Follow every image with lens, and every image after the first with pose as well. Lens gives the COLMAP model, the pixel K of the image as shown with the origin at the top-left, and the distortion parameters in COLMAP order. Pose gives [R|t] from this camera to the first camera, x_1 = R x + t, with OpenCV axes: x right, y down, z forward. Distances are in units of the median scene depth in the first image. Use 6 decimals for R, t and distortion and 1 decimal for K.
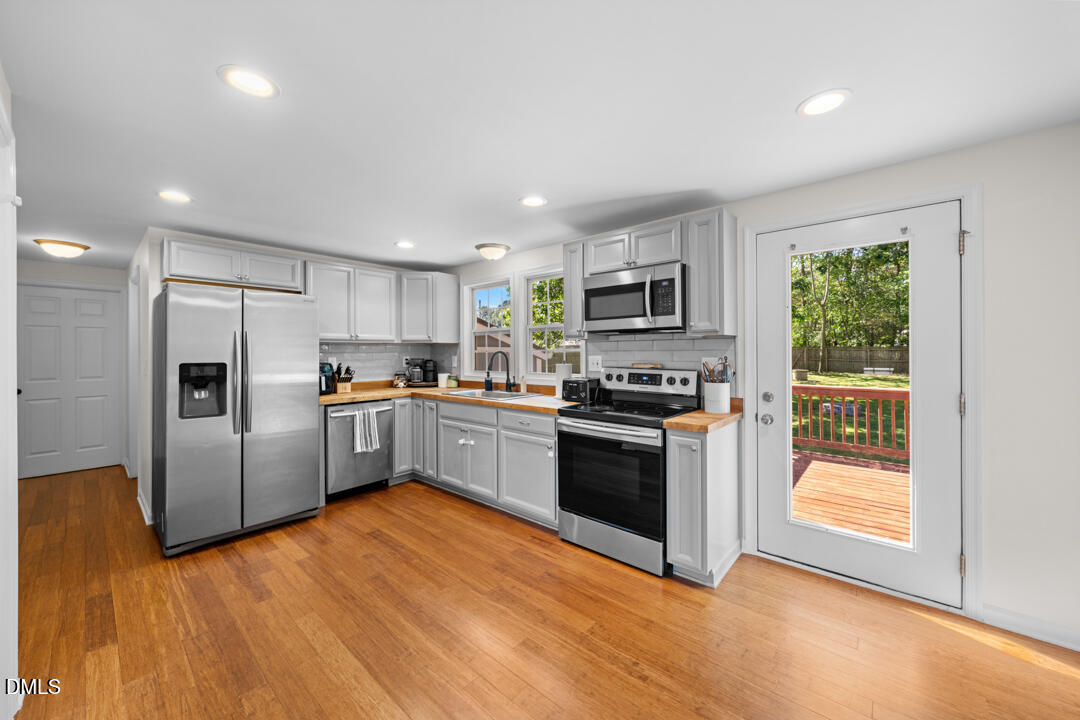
lens RADIAL K [[401.9, 0, 542.3], [0, 401.9, 349.9], [0, 0, 1]] dist [-0.001677, -0.000393]
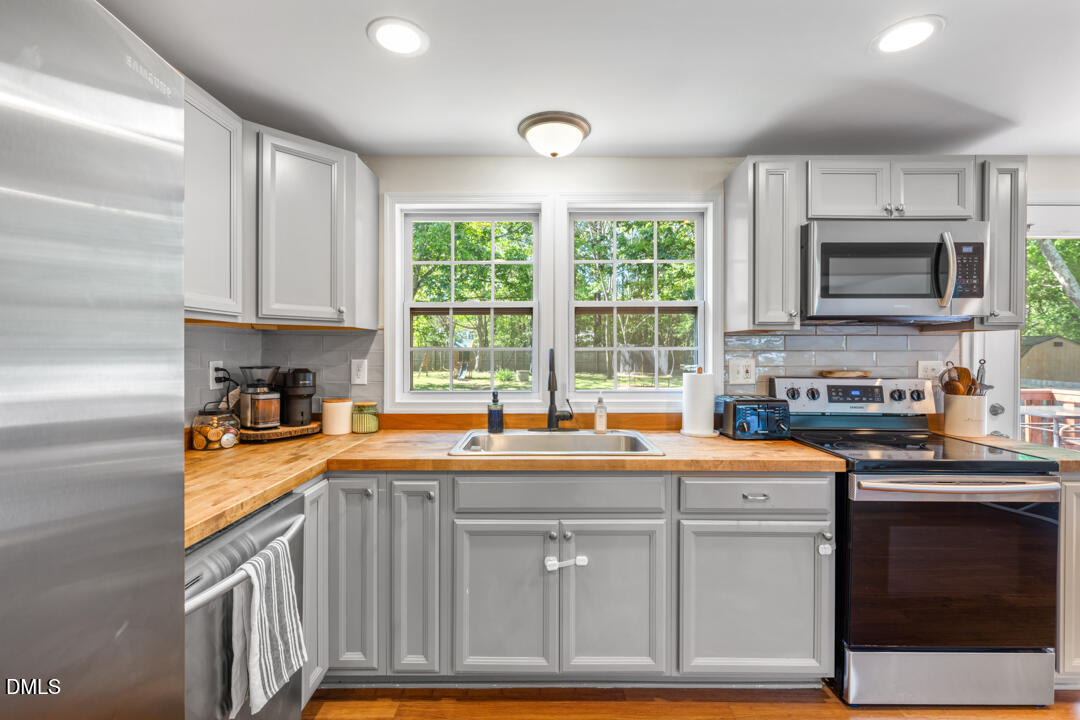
lens RADIAL K [[469.2, 0, 539.3], [0, 469.2, 350.8], [0, 0, 1]] dist [-0.000171, -0.000110]
pose [[0.757264, 0.004943, 0.653090, -0.676229], [-0.008639, 0.999960, 0.002449, 0.005192], [-0.653052, -0.007497, 0.757276, 0.811831]]
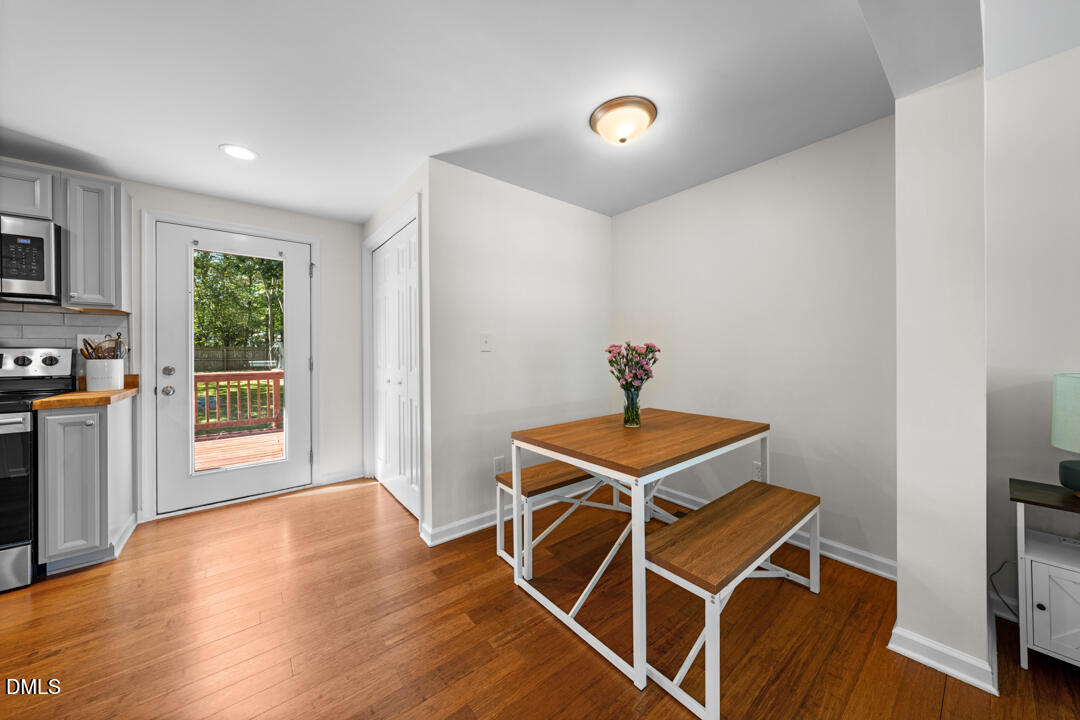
lens RADIAL K [[369.5, 0, 542.0], [0, 369.5, 350.6], [0, 0, 1]] dist [0.000018, -0.000080]
pose [[0.170819, 0.003610, 0.985296, -0.247310], [0.001802, 0.999990, -0.003976, 0.062027], [-0.985301, 0.002455, 0.170811, -0.175379]]
